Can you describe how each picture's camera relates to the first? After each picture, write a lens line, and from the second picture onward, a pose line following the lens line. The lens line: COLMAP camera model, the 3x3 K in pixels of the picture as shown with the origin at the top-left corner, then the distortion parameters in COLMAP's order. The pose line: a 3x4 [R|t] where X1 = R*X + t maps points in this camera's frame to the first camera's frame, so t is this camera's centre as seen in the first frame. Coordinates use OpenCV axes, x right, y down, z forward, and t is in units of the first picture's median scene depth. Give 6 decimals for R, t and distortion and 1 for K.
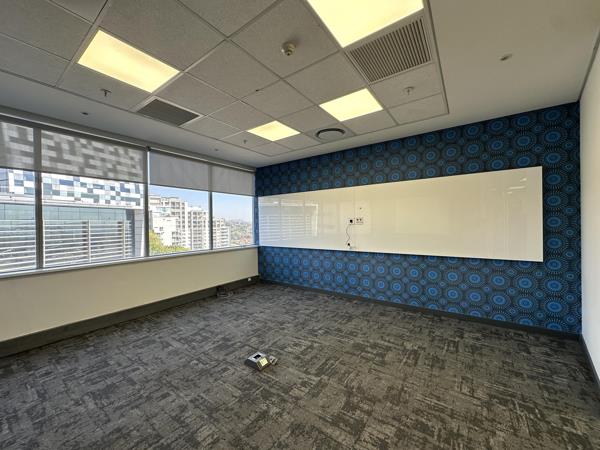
lens RADIAL K [[237.7, 0, 300.0], [0, 237.7, 225.0], [0, 0, 1]] dist [-0.000841, -0.000213]
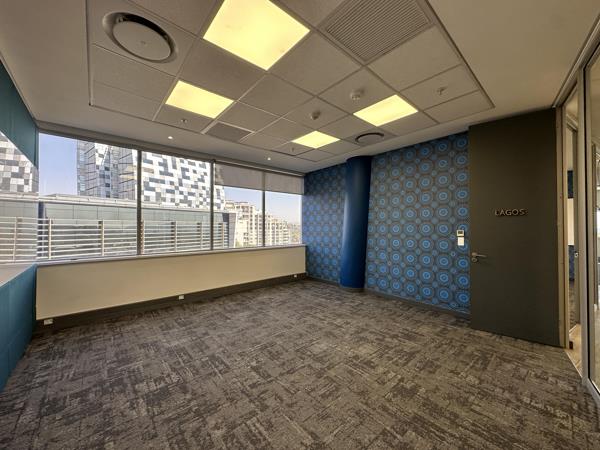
lens RADIAL K [[233.7, 0, 300.0], [0, 233.7, 225.0], [0, 0, 1]] dist [-0.032184, -0.000017]
pose [[0.967554, 0.014144, -0.252267, 0.093797], [-0.017622, 0.999778, -0.011530, 0.006342], [0.252048, 0.015601, 0.967589, -0.037840]]
